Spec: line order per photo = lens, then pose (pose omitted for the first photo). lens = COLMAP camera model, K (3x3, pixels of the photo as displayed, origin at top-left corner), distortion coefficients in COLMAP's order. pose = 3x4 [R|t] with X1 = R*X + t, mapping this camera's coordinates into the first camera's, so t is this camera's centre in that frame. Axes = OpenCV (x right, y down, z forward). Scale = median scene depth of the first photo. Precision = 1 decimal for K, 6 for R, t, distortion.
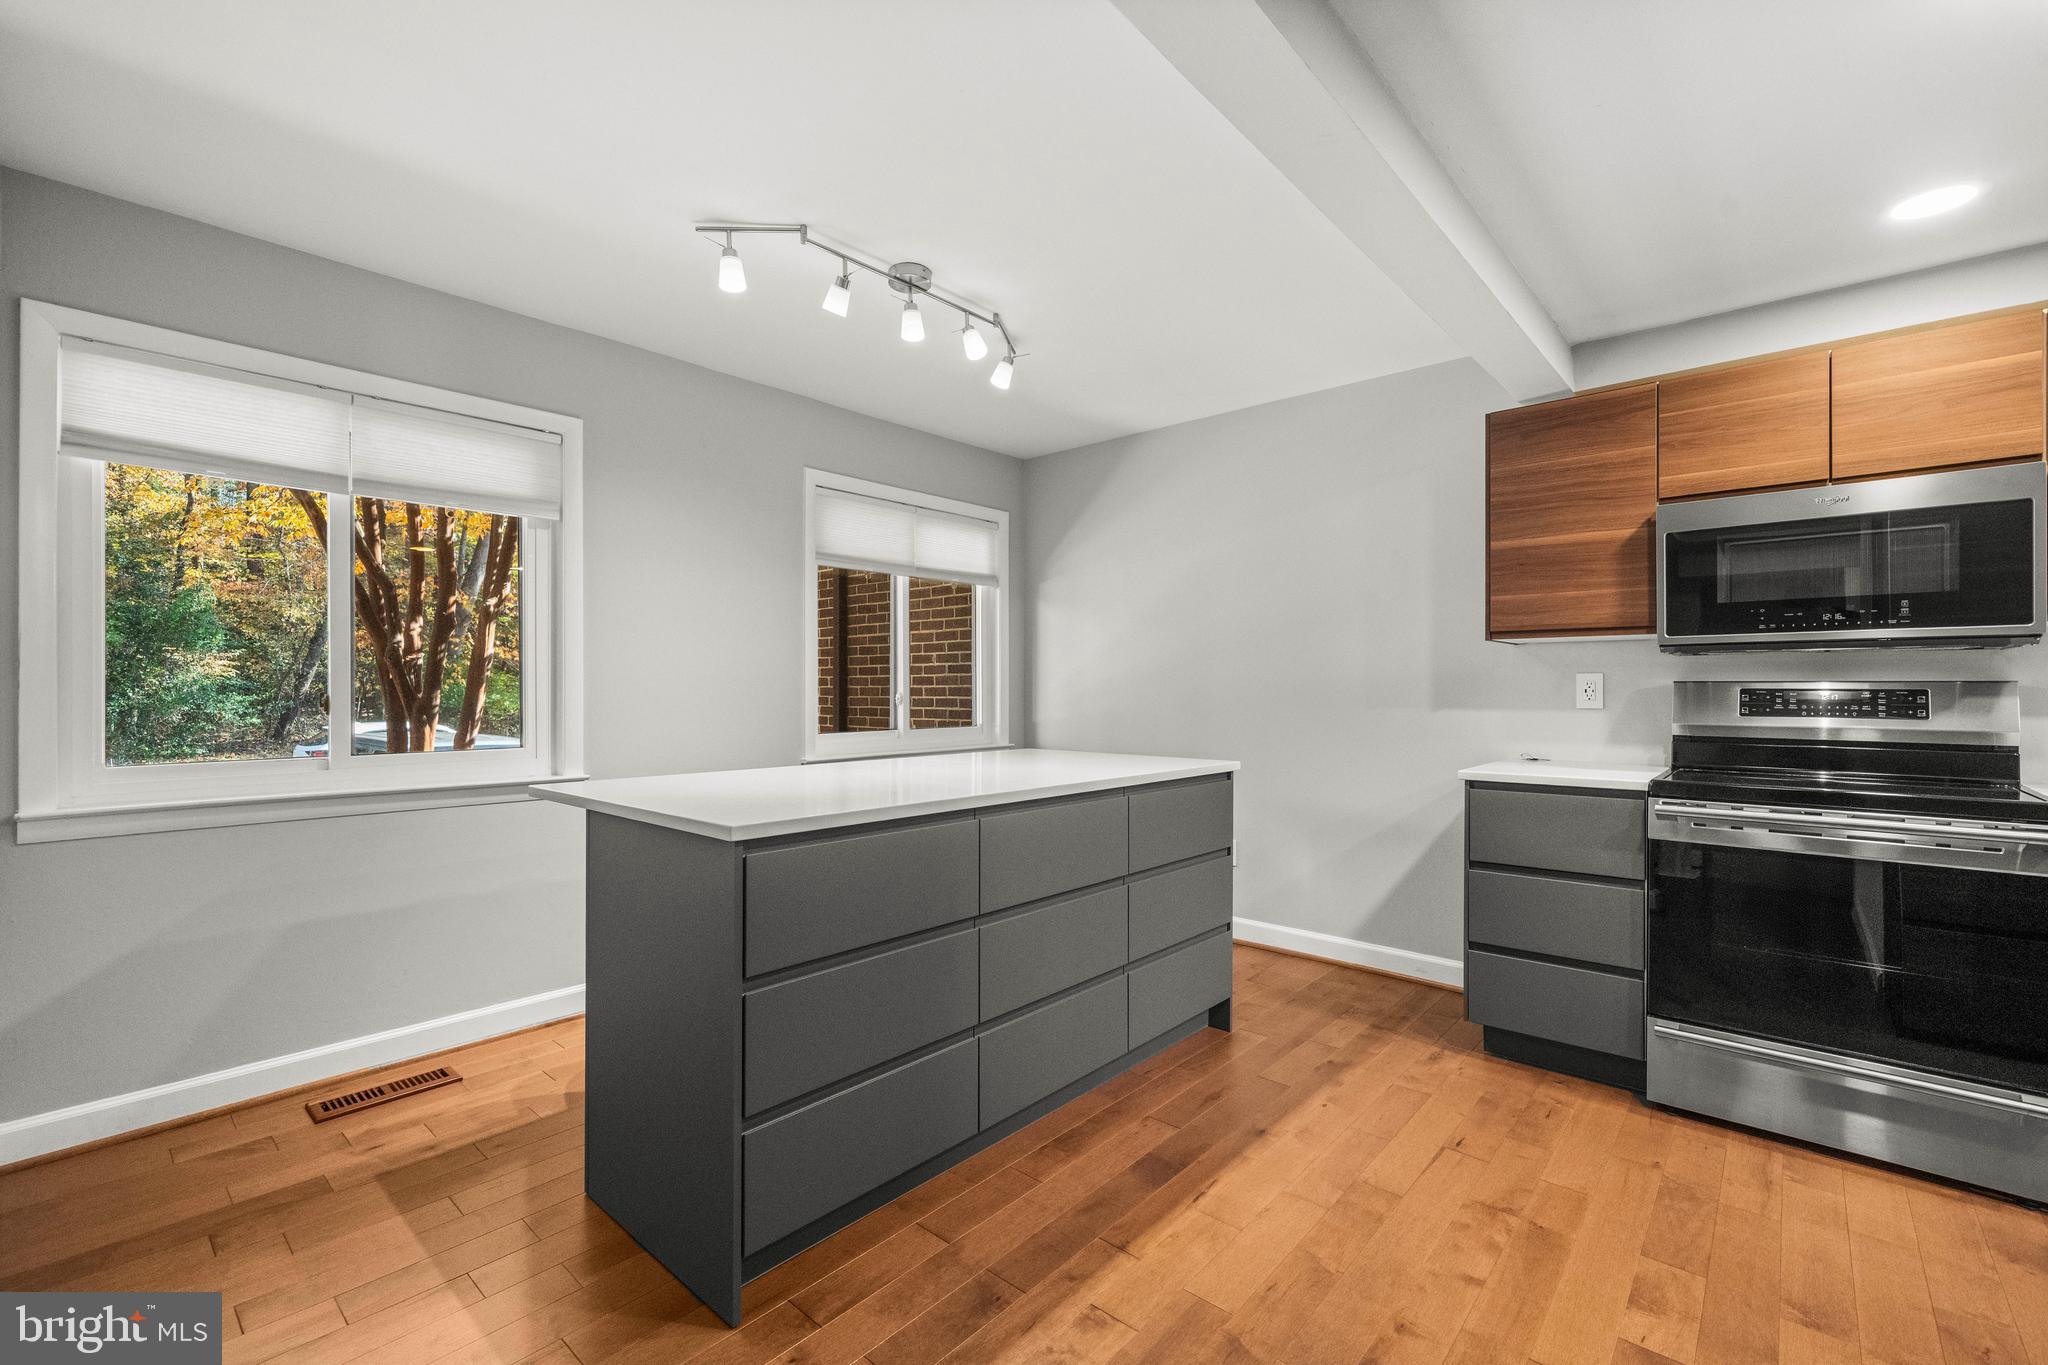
lens RADIAL K [[877.9, 0, 1019.1], [0, 877.9, 686.6], [0, 0, 1]] dist [0.000968, 0.000168]
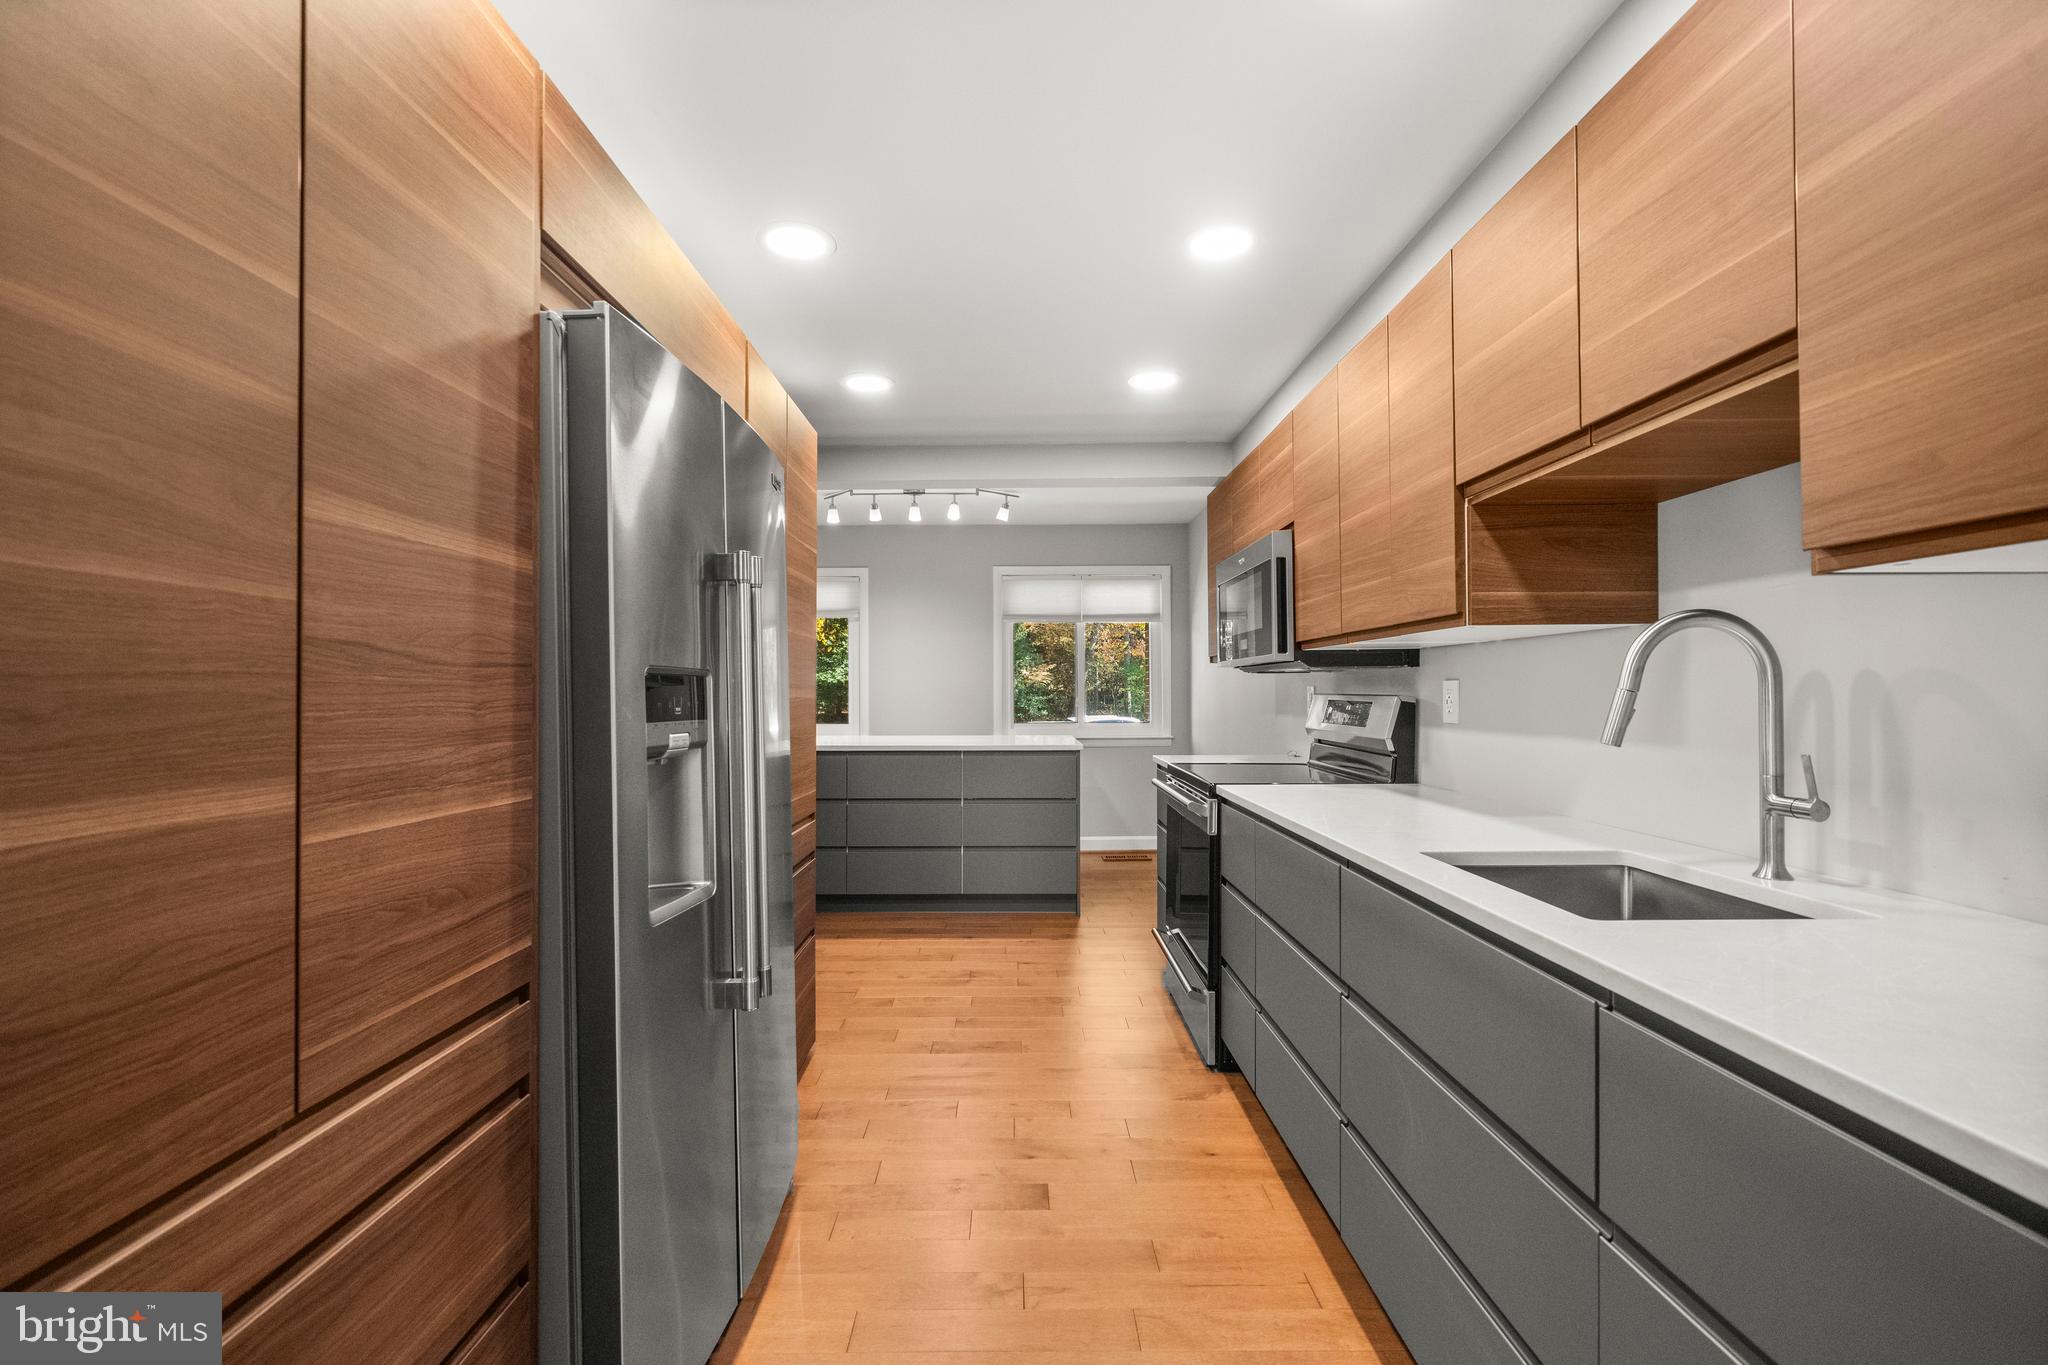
lens RADIAL K [[866.5, 0, 1021.6], [0, 866.5, 690.2], [0, 0, 1]] dist [0.001809, 0.000172]
pose [[0.667127, -0.002810, -0.744938, 1.467003], [0.005382, 0.999985, 0.001047, -0.014898], [0.744924, -0.004708, 0.667132, -0.120427]]
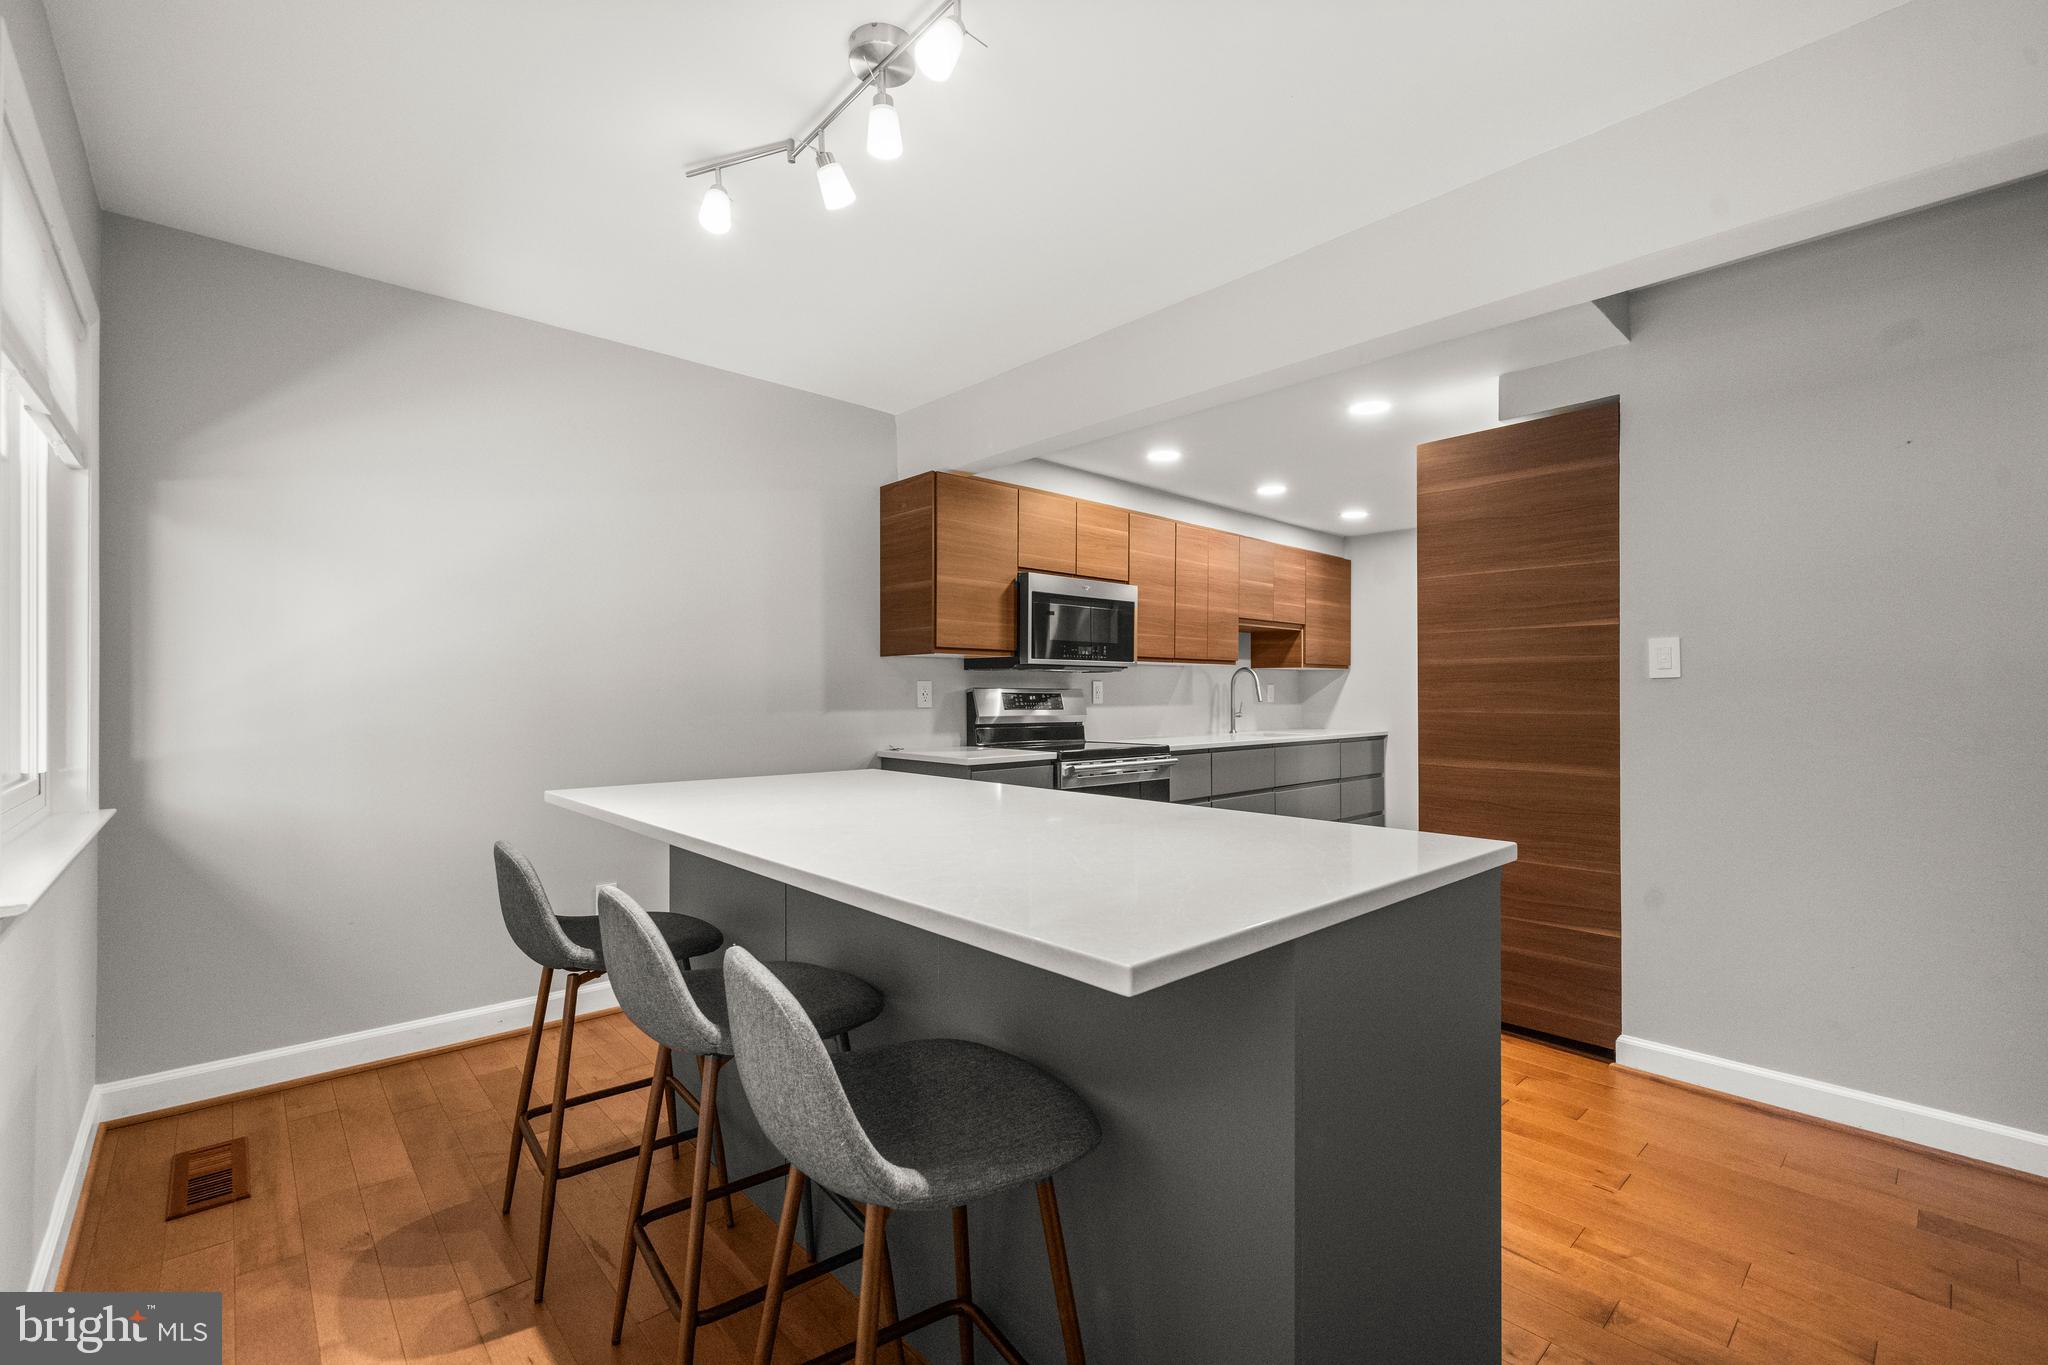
lens RADIAL K [[868.5, 0, 1018.3], [0, 868.5, 684.7], [0, 0, 1]] dist [0.001455, 0.000014]
pose [[0.108397, 0.008885, 0.994068, -0.737010], [-0.004271, 0.999955, -0.008472, 0.001099], [-0.994098, -0.003327, 0.108430, 0.821987]]
